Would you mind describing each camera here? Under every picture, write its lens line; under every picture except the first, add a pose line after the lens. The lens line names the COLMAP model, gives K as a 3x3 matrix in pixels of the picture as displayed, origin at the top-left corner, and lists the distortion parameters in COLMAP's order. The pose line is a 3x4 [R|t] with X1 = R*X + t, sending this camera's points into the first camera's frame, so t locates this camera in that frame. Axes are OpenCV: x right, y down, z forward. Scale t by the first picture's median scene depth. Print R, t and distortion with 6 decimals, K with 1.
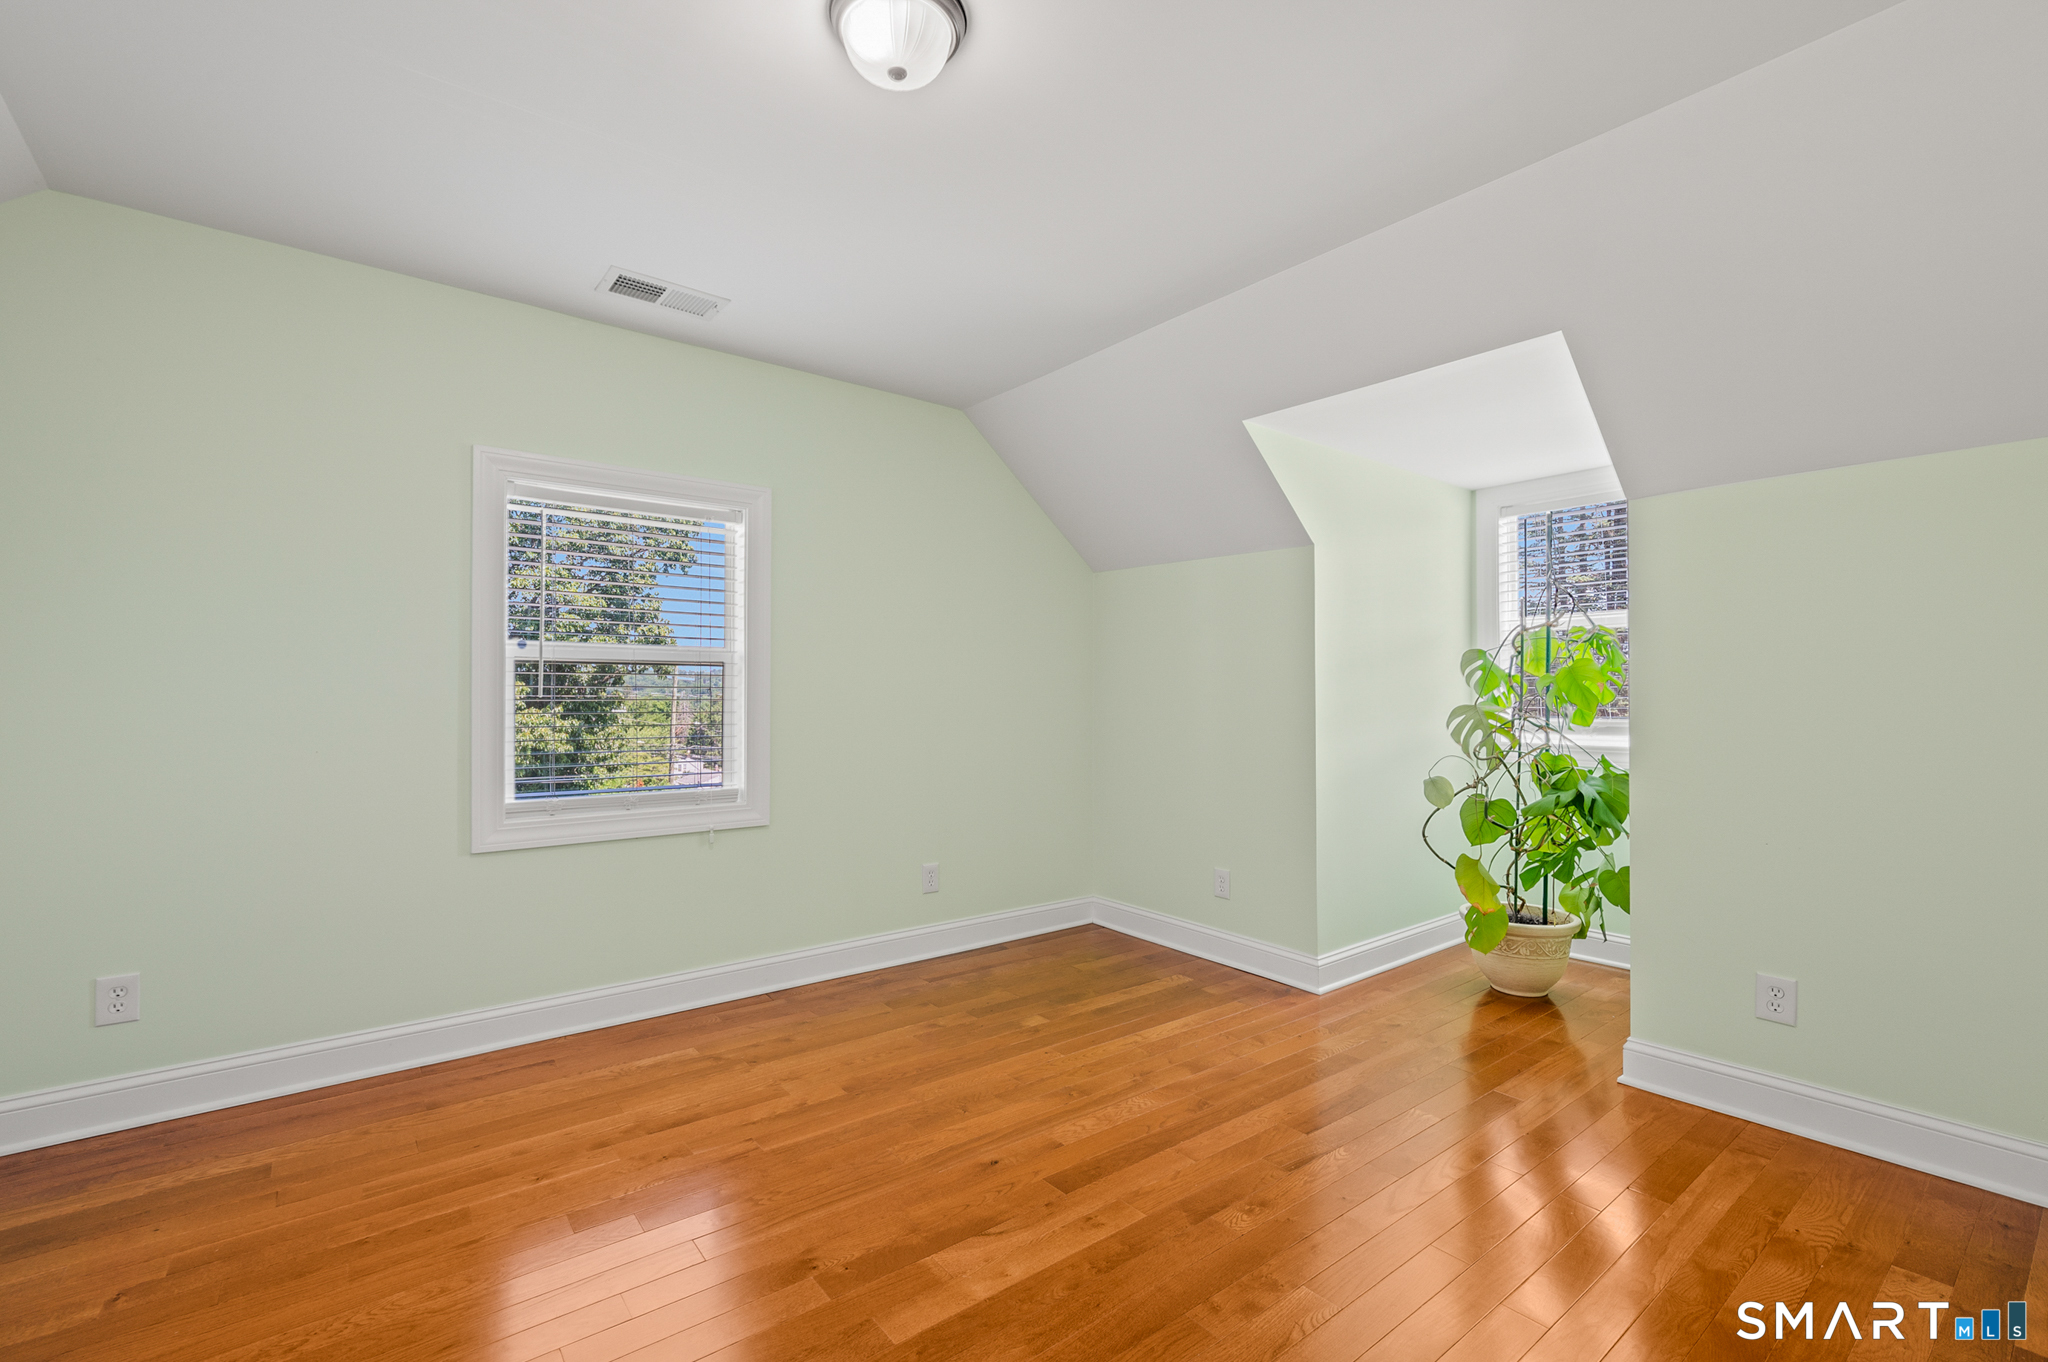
lens RADIAL K [[848.7, 0, 1030.5], [0, 848.7, 688.6], [0, 0, 1]] dist [0.000965, 0.000121]
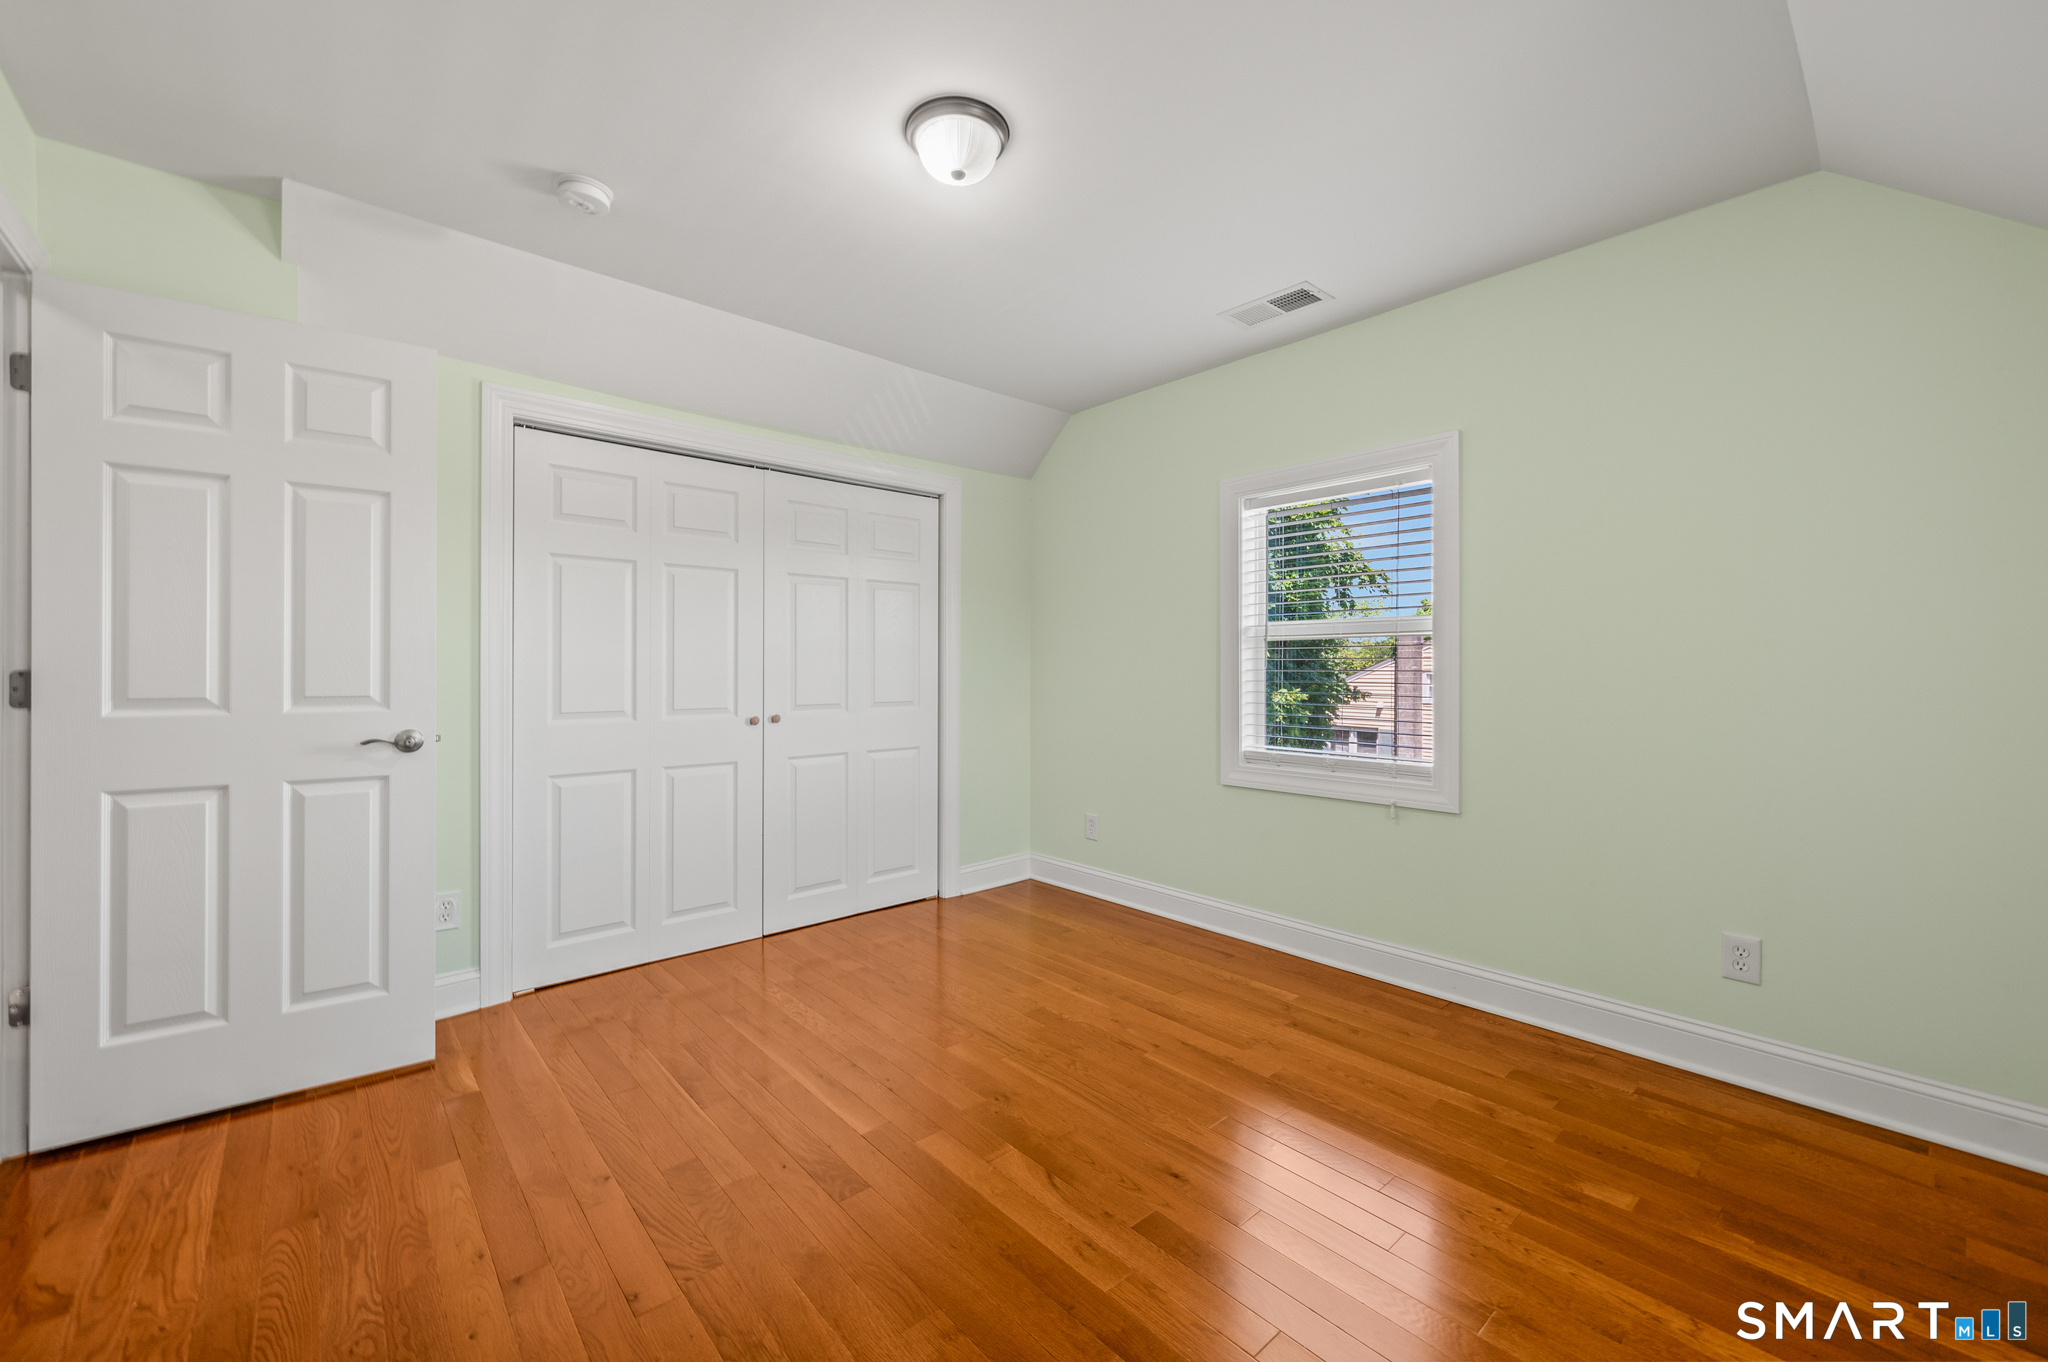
lens RADIAL K [[855.3, 0, 1023.8], [0, 855.3, 670.7], [0, 0, 1]] dist [0.000019, -0.000040]
pose [[0.043523, 0.001616, -0.999051, 0.683226], [0.010161, 0.999946, 0.002060, 0.008311], [0.999001, -0.010241, 0.043504, 0.629450]]
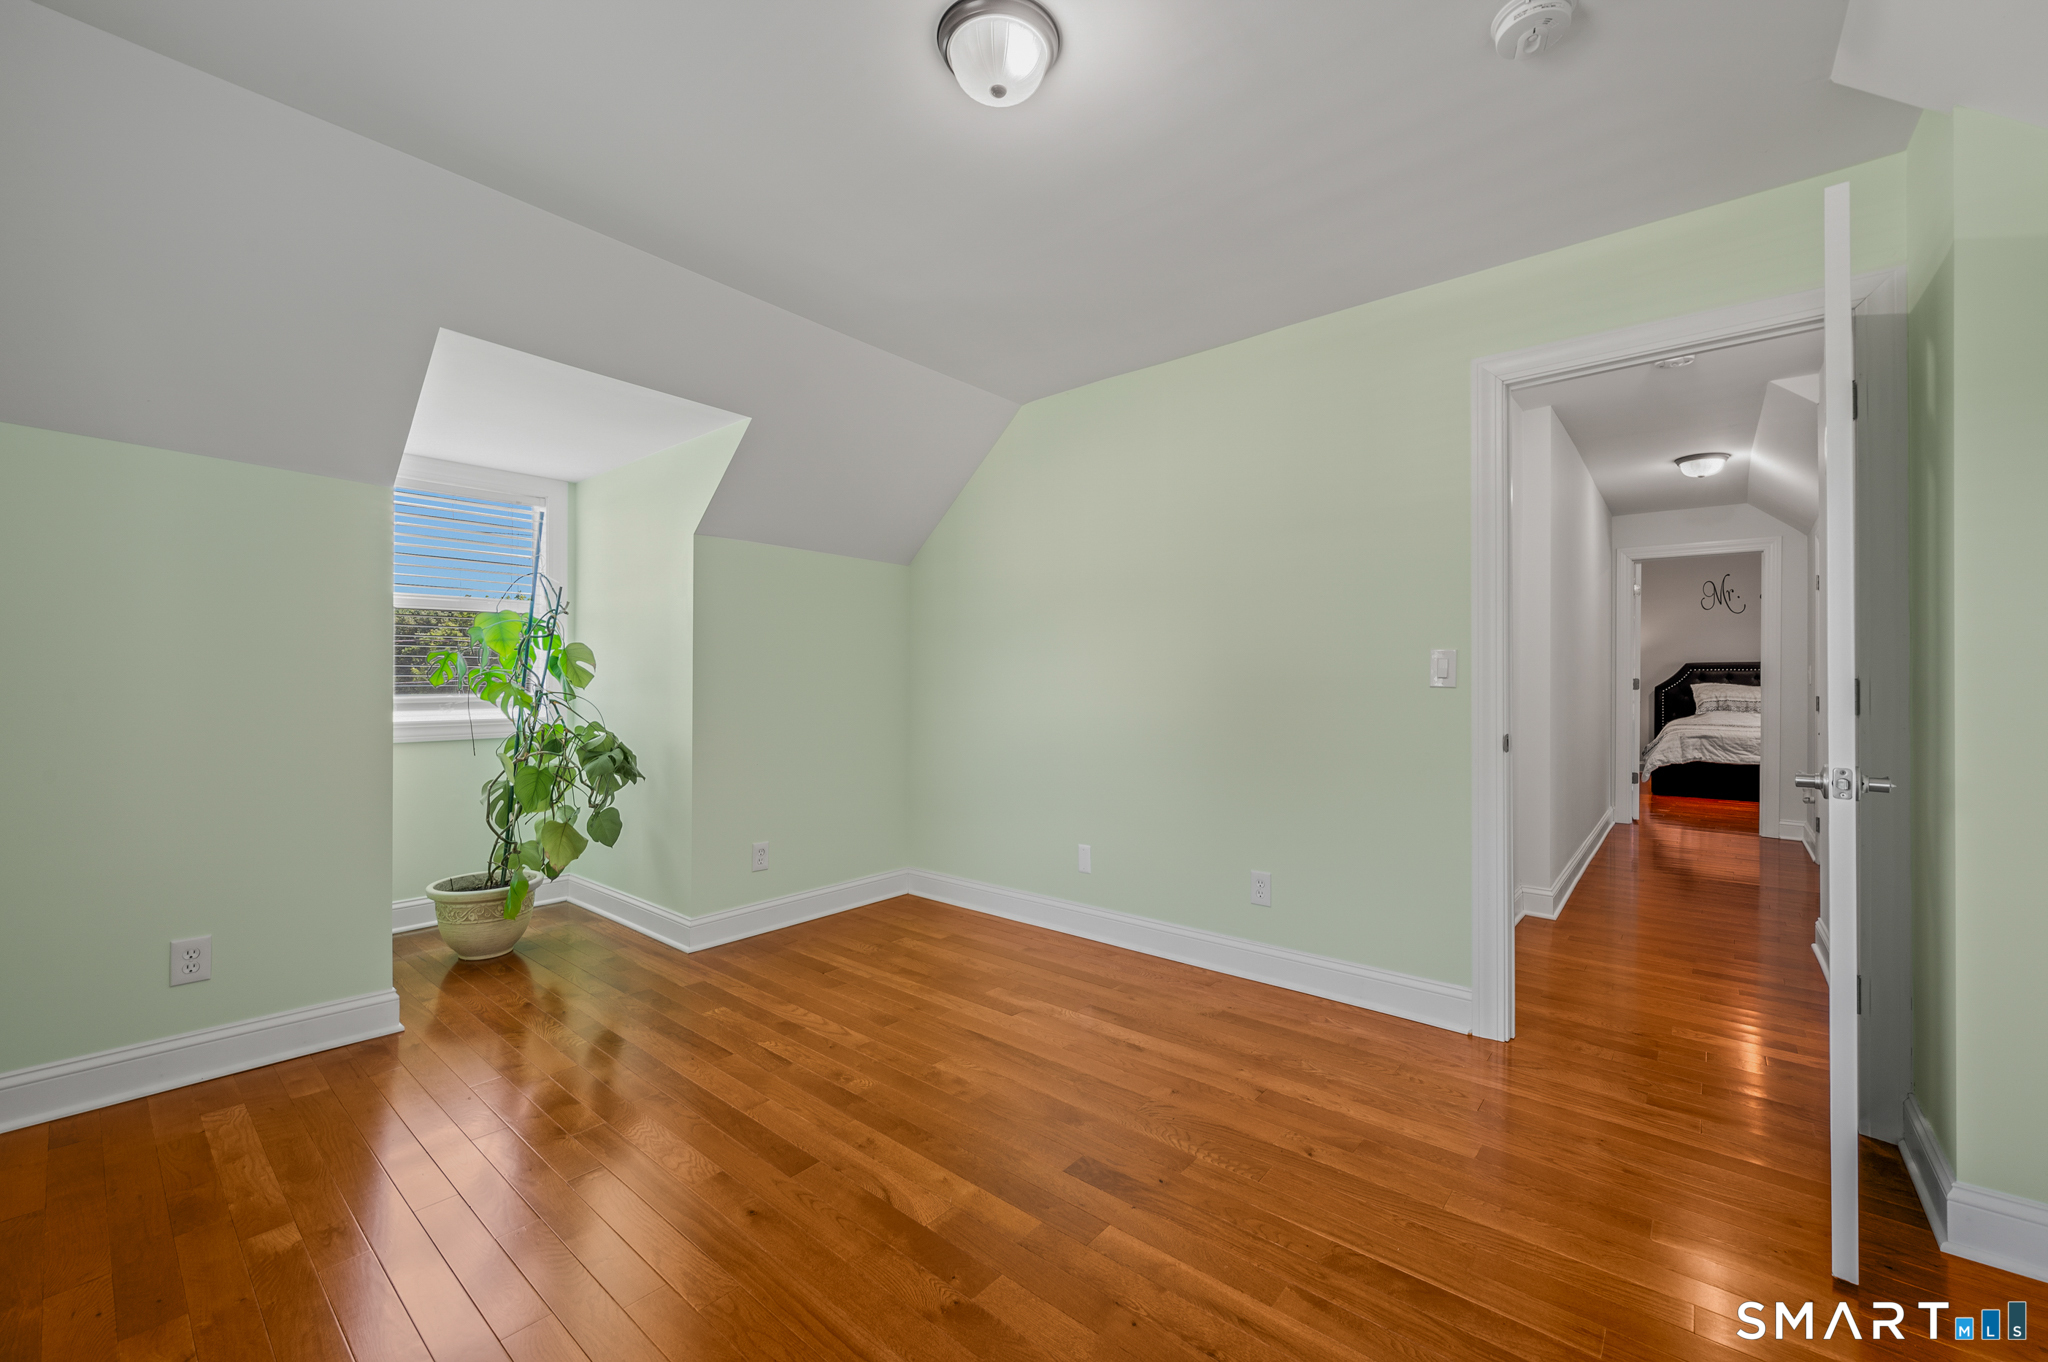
lens RADIAL K [[821.4, 0, 1035.2], [0, 821.4, 675.7], [0, 0, 1]] dist [0.001453, 0.000053]
pose [[-0.194240, 0.004956, 0.980942, -0.718552], [-0.013904, 0.999873, -0.007805, 0.013497], [-0.980856, -0.015155, -0.194146, 0.697152]]
